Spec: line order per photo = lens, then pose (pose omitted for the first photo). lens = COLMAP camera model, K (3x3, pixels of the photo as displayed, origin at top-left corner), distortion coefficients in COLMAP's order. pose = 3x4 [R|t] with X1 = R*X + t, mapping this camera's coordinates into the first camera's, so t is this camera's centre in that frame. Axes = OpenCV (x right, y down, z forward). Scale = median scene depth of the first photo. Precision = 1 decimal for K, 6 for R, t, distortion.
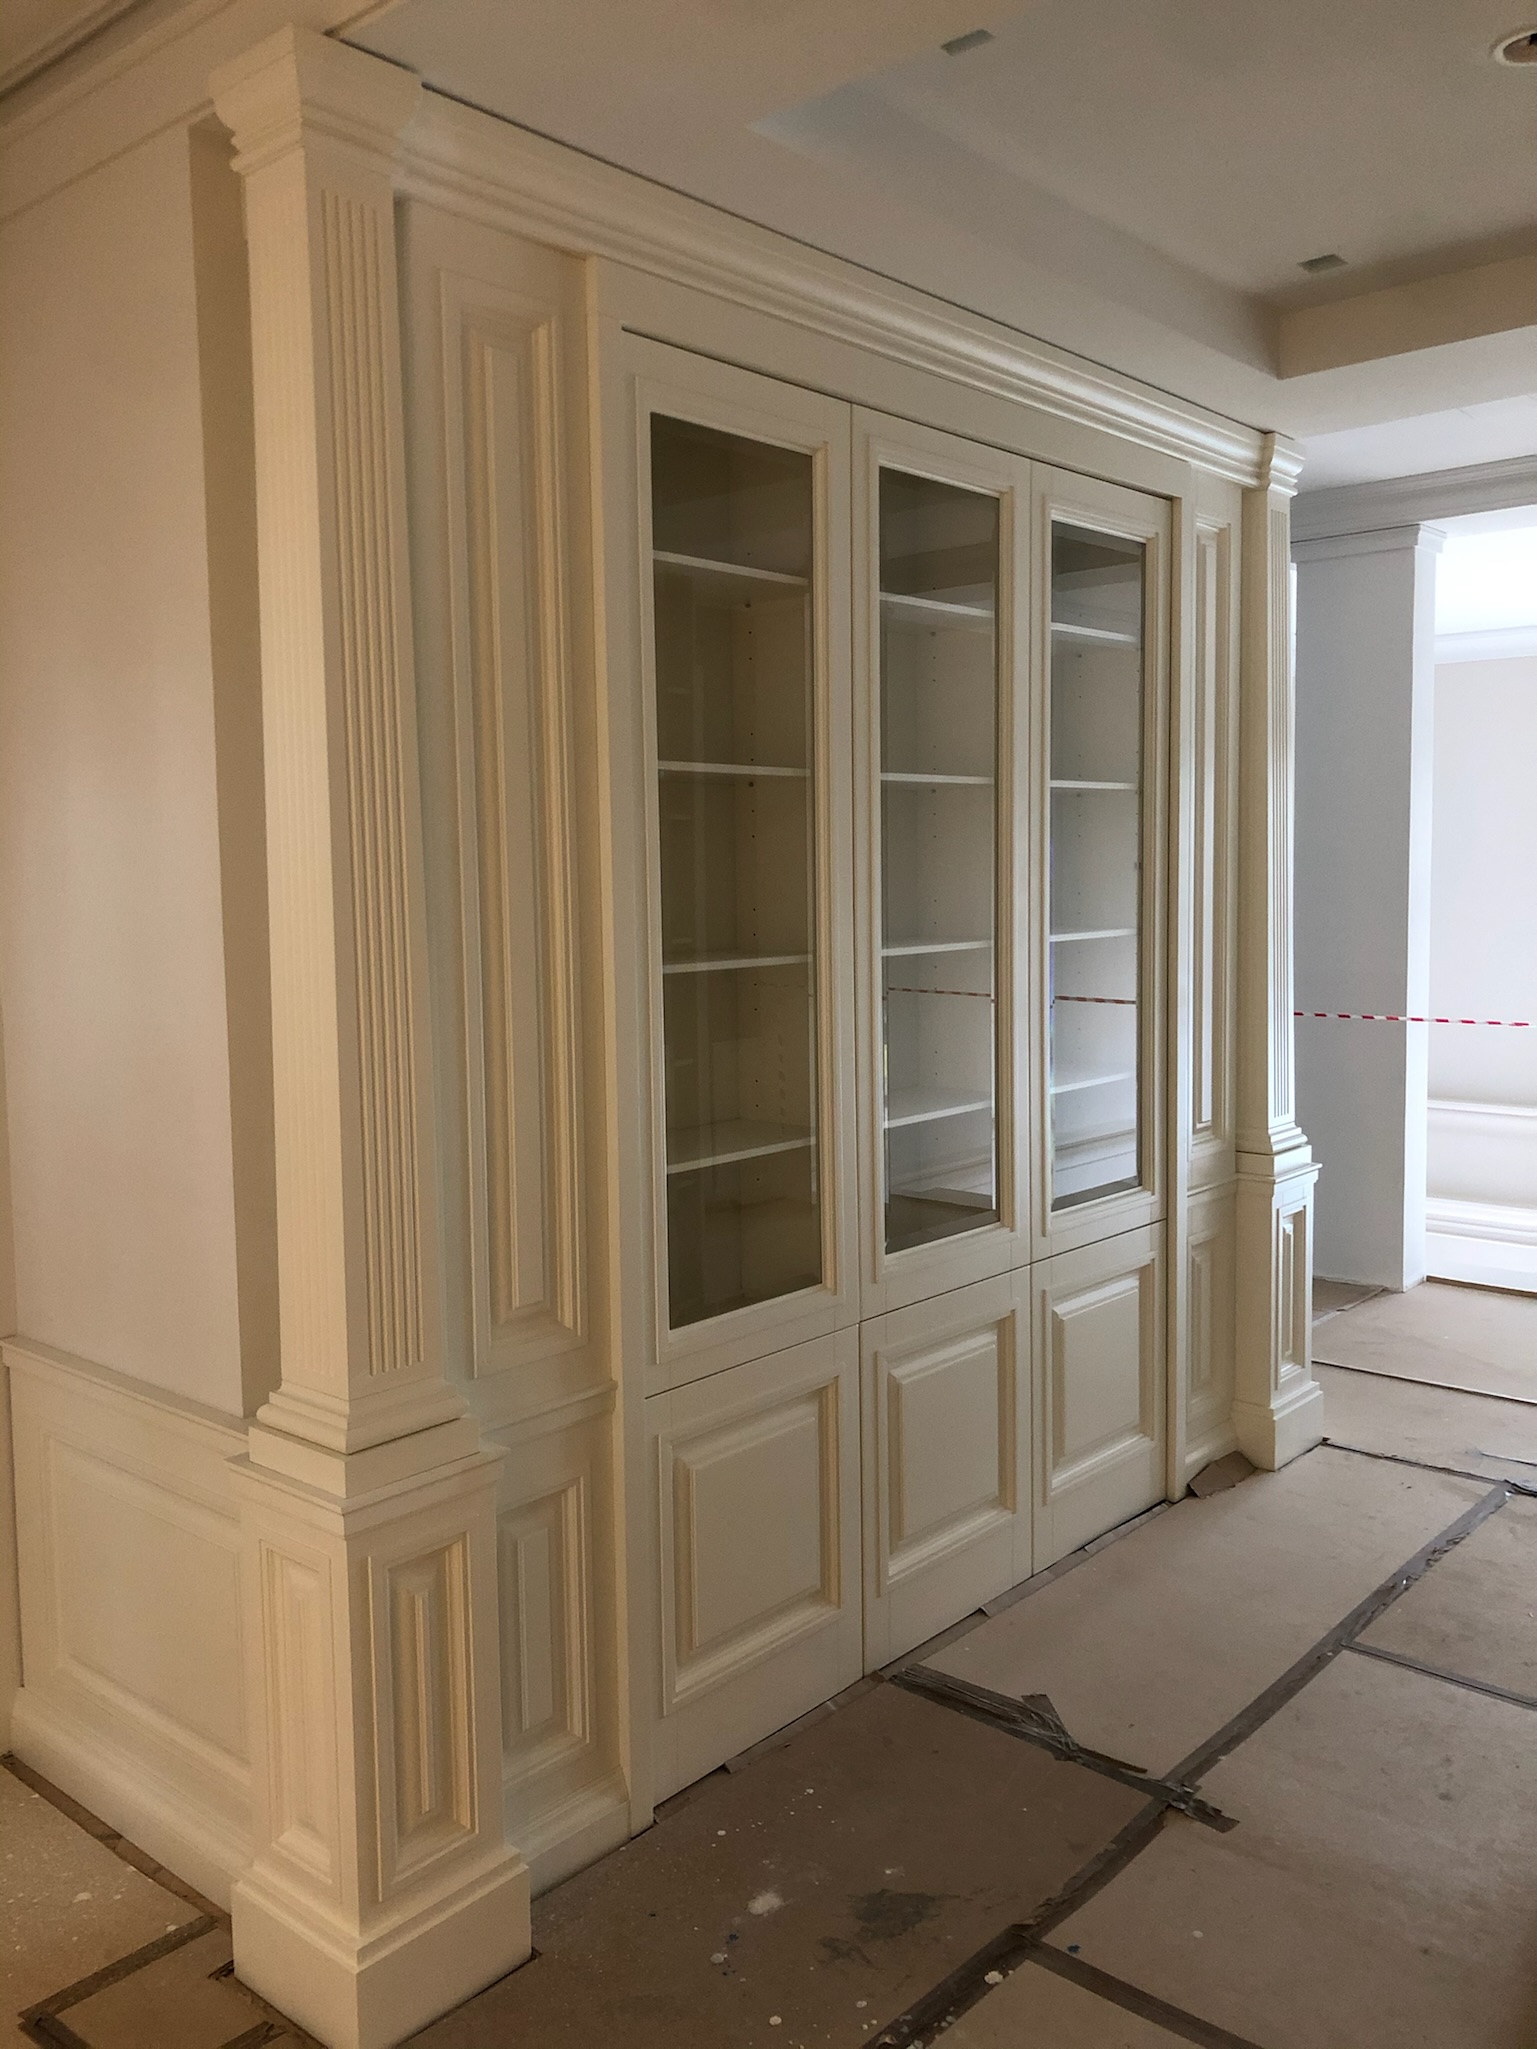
lens RADIAL K [[1682.7, 0, 767.9], [0, 1682.7, 1009.2], [0, 0, 1]] dist [-0.001321, 0.009348]
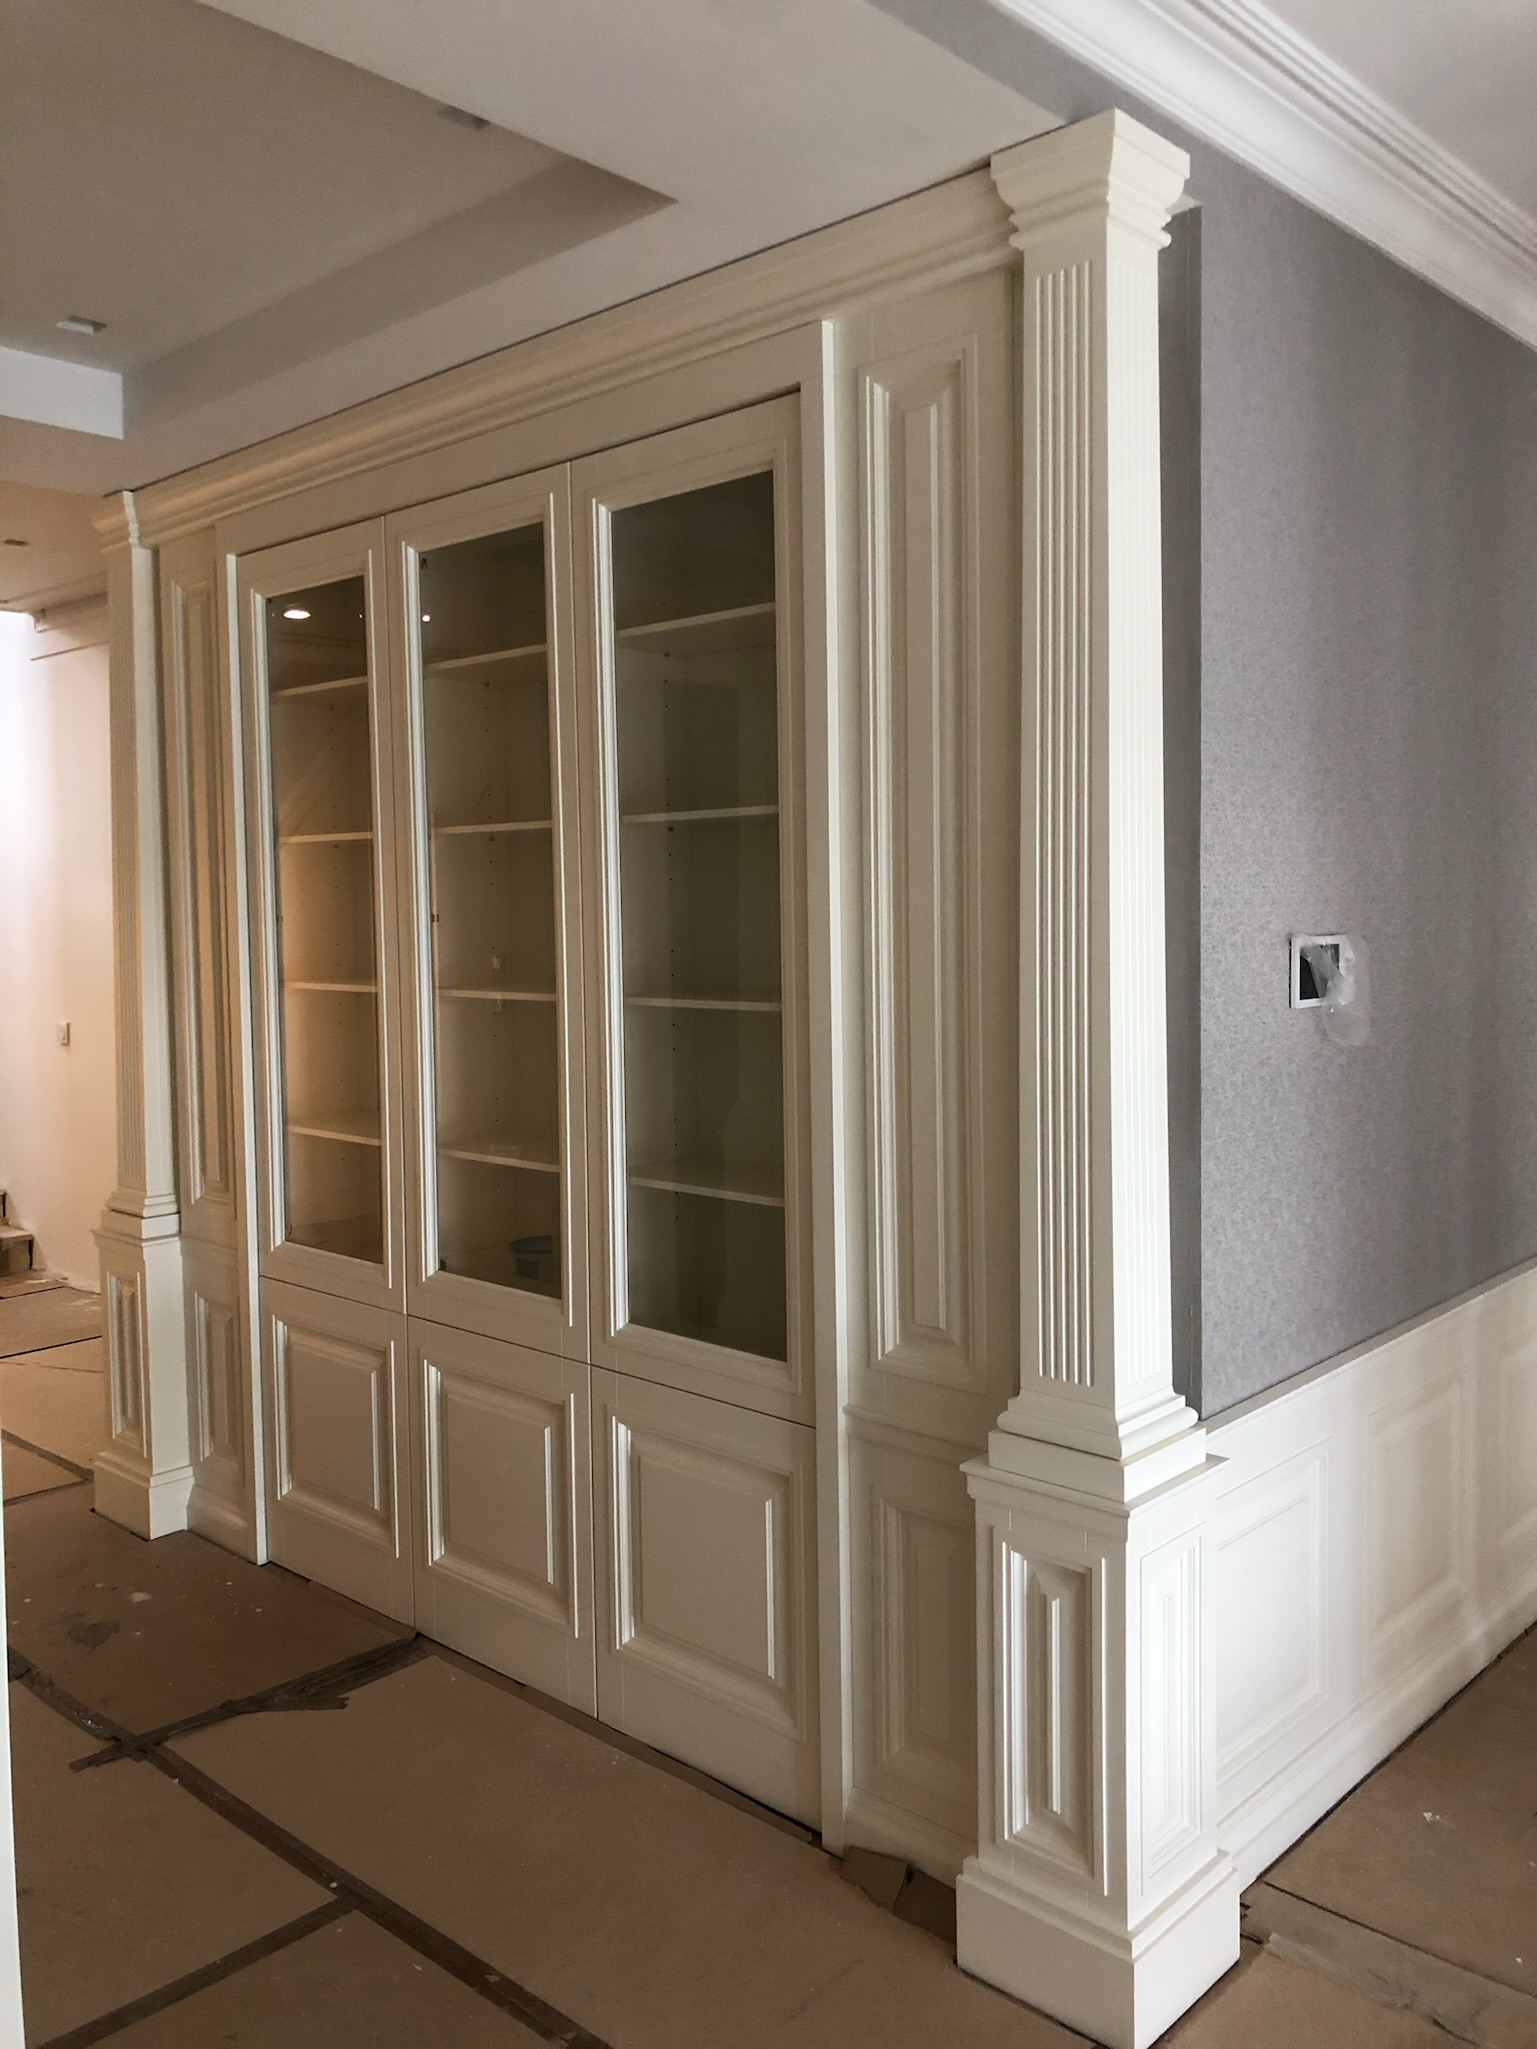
lens RADIAL K [[1682.7, 0, 761.9], [0, 1682.7, 1009.9], [0, 0, 1]] dist [-0.001321, 0.009348]
pose [[-0.037311, 0.079419, -0.996143, 1.129843], [-0.074548, 0.993838, 0.082028, -0.125914], [0.996519, 0.077321, -0.031160, 1.221800]]
